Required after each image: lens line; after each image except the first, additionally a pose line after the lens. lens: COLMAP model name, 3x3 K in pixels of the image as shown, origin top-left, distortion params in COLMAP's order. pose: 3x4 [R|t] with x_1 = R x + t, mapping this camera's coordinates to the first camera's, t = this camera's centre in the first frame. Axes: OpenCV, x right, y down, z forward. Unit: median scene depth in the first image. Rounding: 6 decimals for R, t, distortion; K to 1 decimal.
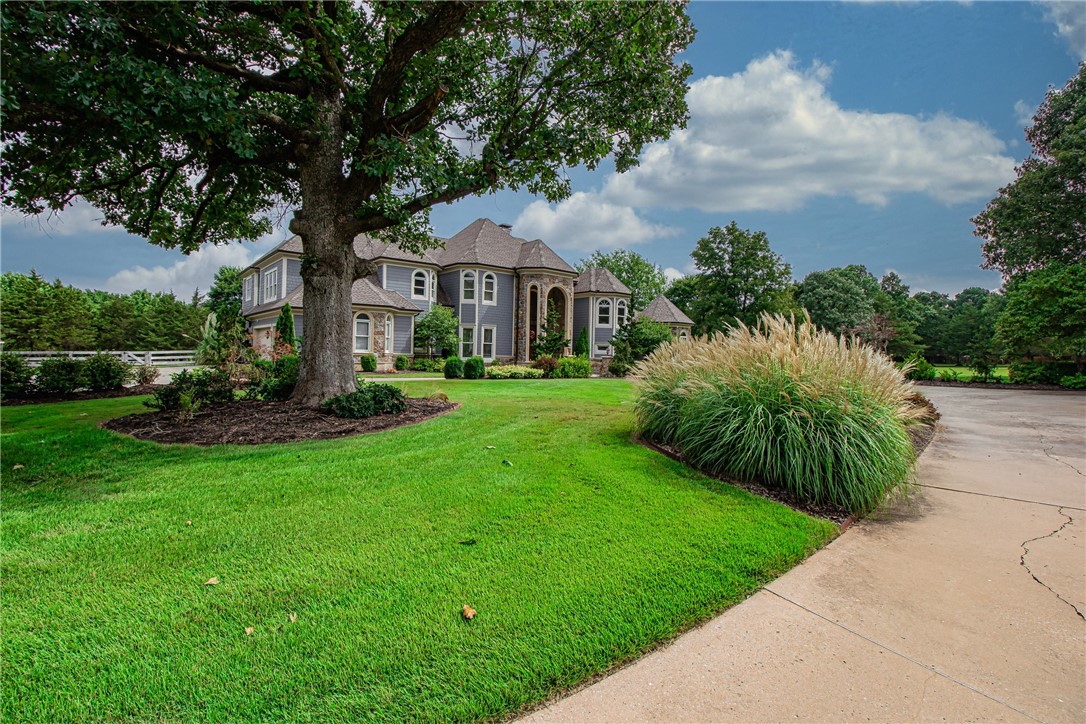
lens RADIAL K [[517.0, 0, 541.6], [0, 517.0, 356.7], [0, 0, 1]] dist [0.001861, -0.013888]
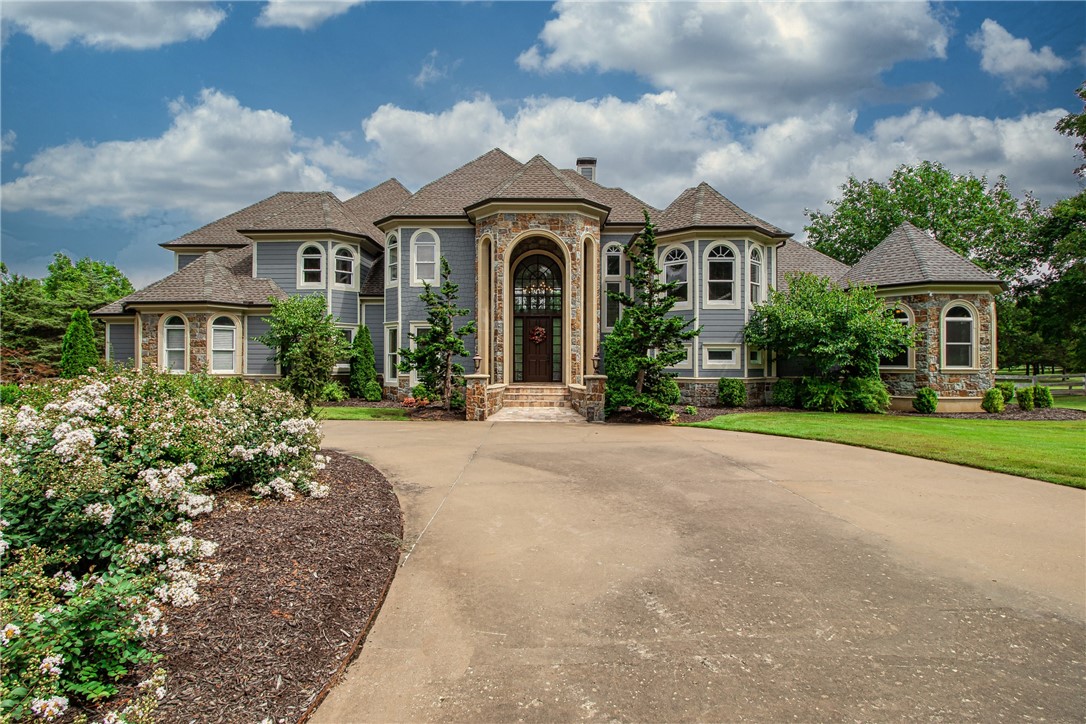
lens RADIAL K [[517.0, 0, 541.6], [0, 517.0, 356.7], [0, 0, 1]] dist [0.001861, -0.013888]
pose [[0.740412, -0.018471, -0.671900, 0.408153], [0.011197, 0.999823, -0.015147, -0.012659], [0.672060, 0.003692, 0.740487, 0.713785]]
